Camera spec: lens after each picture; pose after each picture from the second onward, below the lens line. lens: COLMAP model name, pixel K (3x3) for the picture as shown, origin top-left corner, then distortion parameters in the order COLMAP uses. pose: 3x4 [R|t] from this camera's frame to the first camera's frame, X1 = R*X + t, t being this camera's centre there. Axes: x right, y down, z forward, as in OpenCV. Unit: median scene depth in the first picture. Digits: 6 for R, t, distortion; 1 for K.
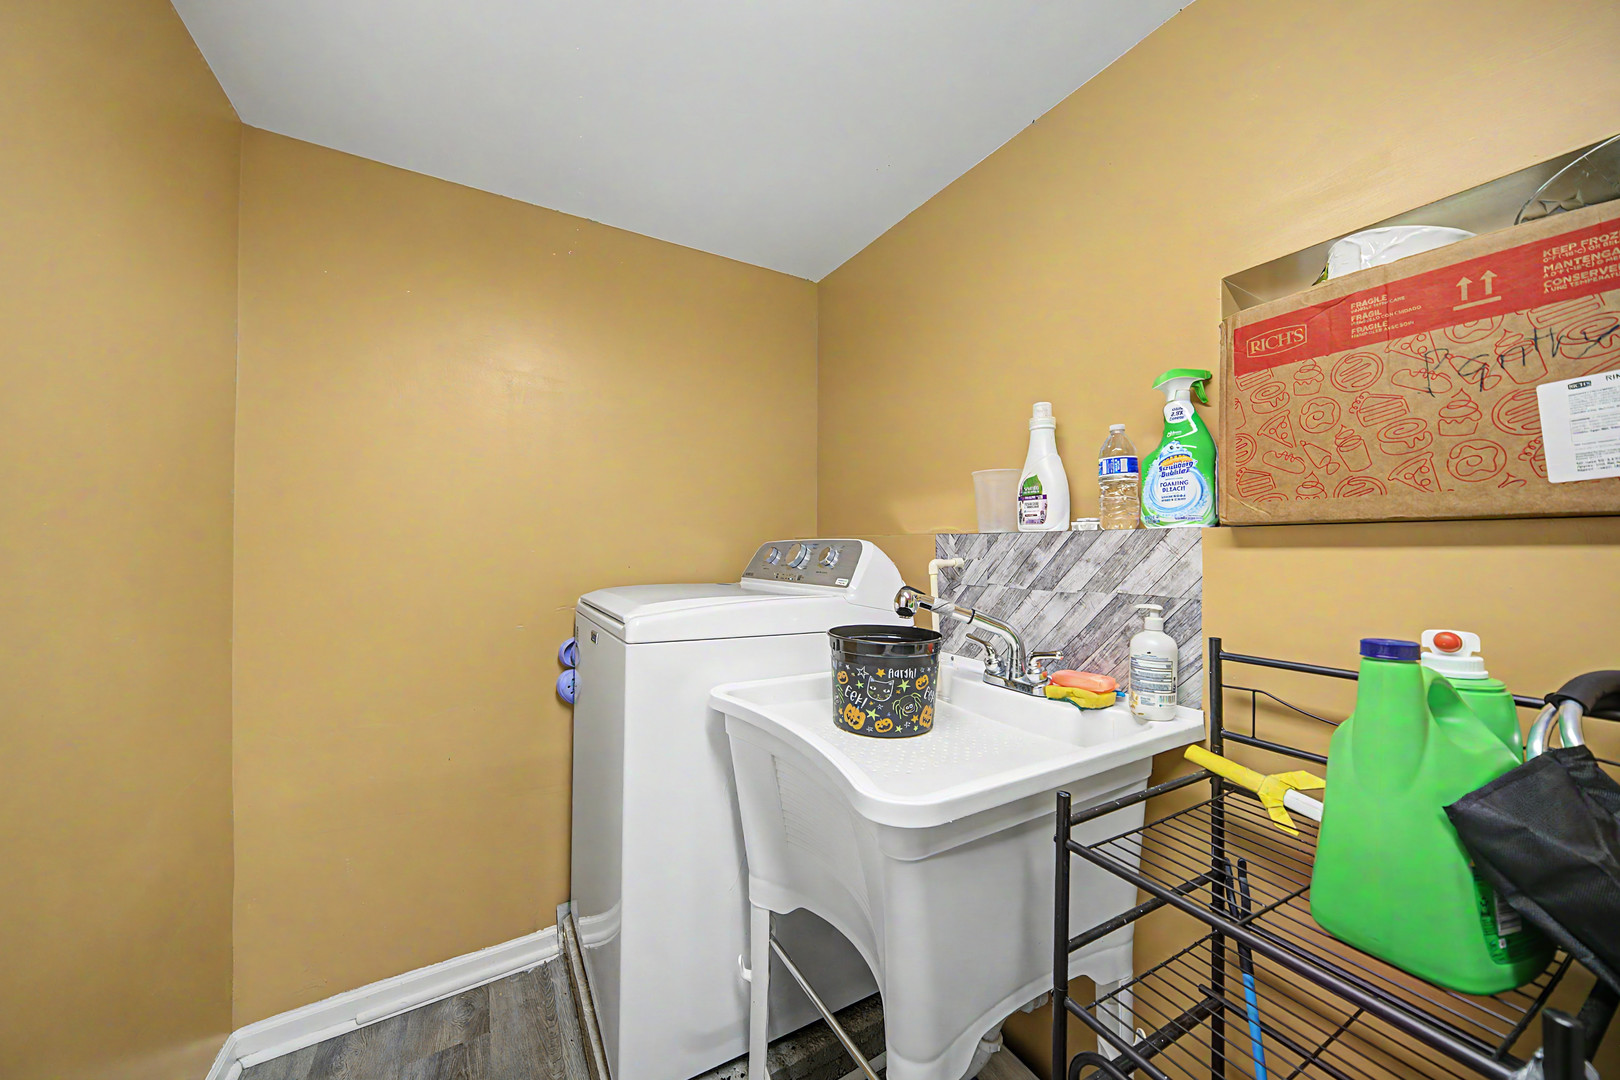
lens RADIAL K [[568.4, 0, 810.0], [0, 568.4, 540.0], [0, 0, 1]] dist [-0.031789, 0.007427]
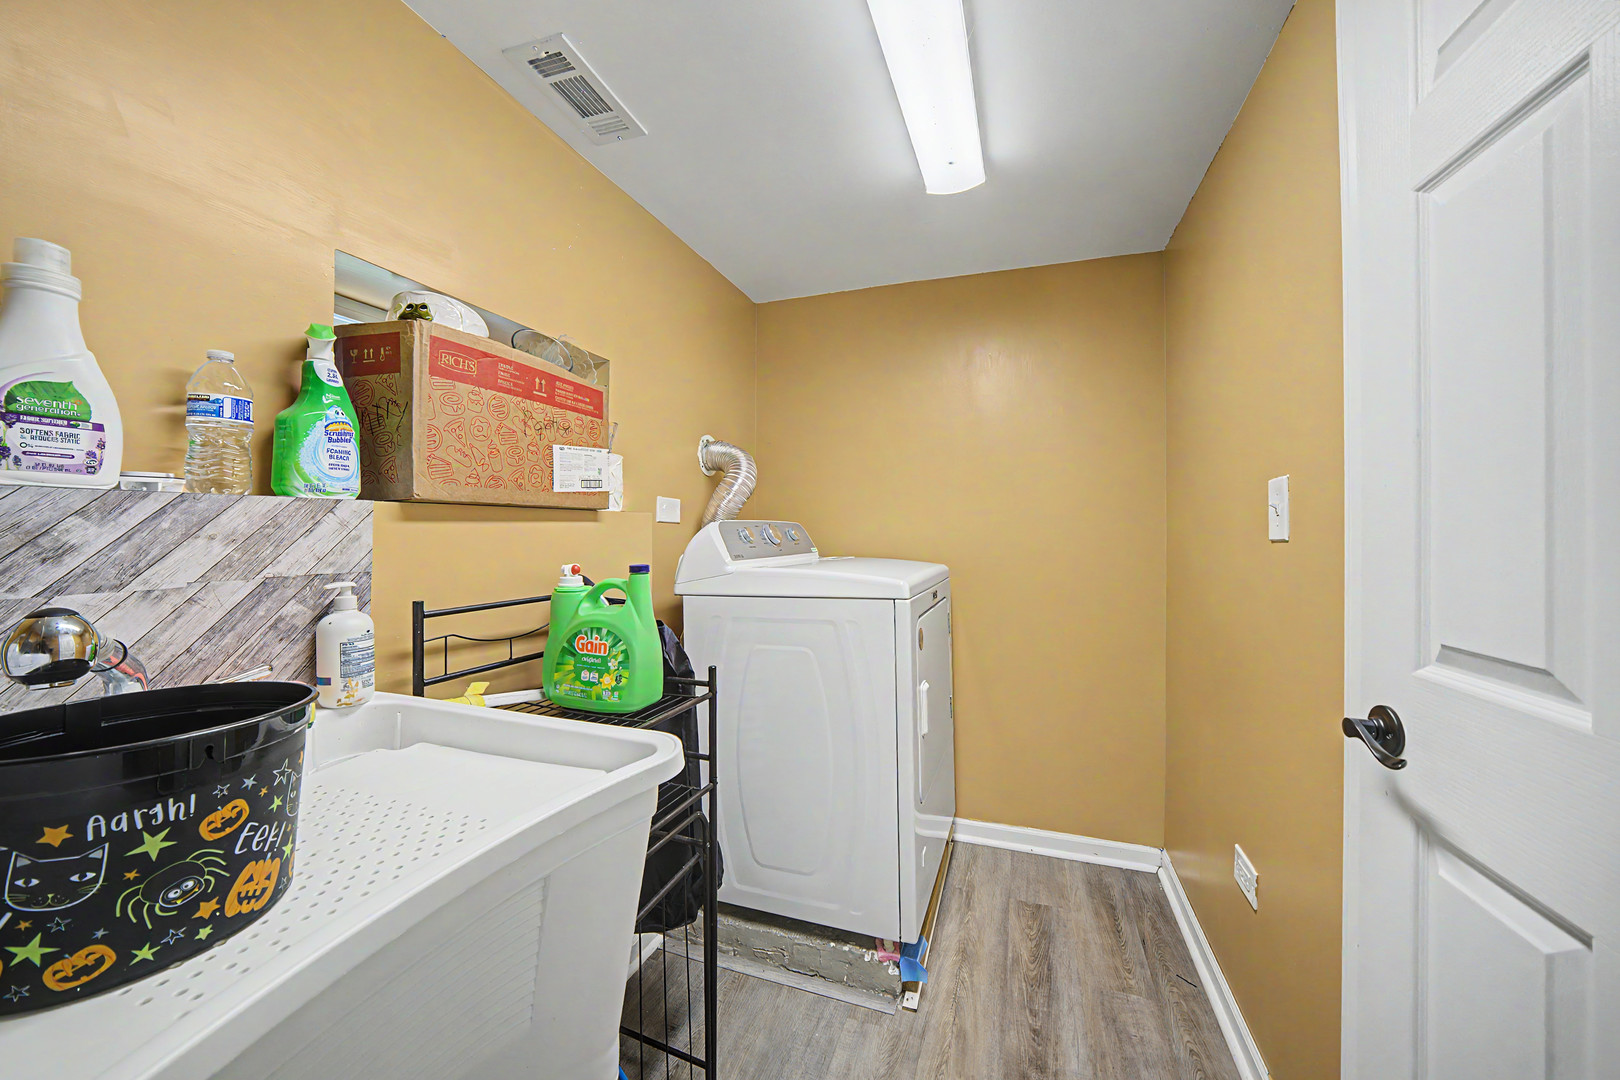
lens RADIAL K [[568.4, 0, 810.0], [0, 568.4, 540.0], [0, 0, 1]] dist [-0.031789, 0.007427]
pose [[-0.647792, -0.016884, 0.761630, -0.532981], [-0.012323, 0.999856, 0.011684, 0.024195], [-0.761718, -0.001816, -0.647907, 0.937402]]
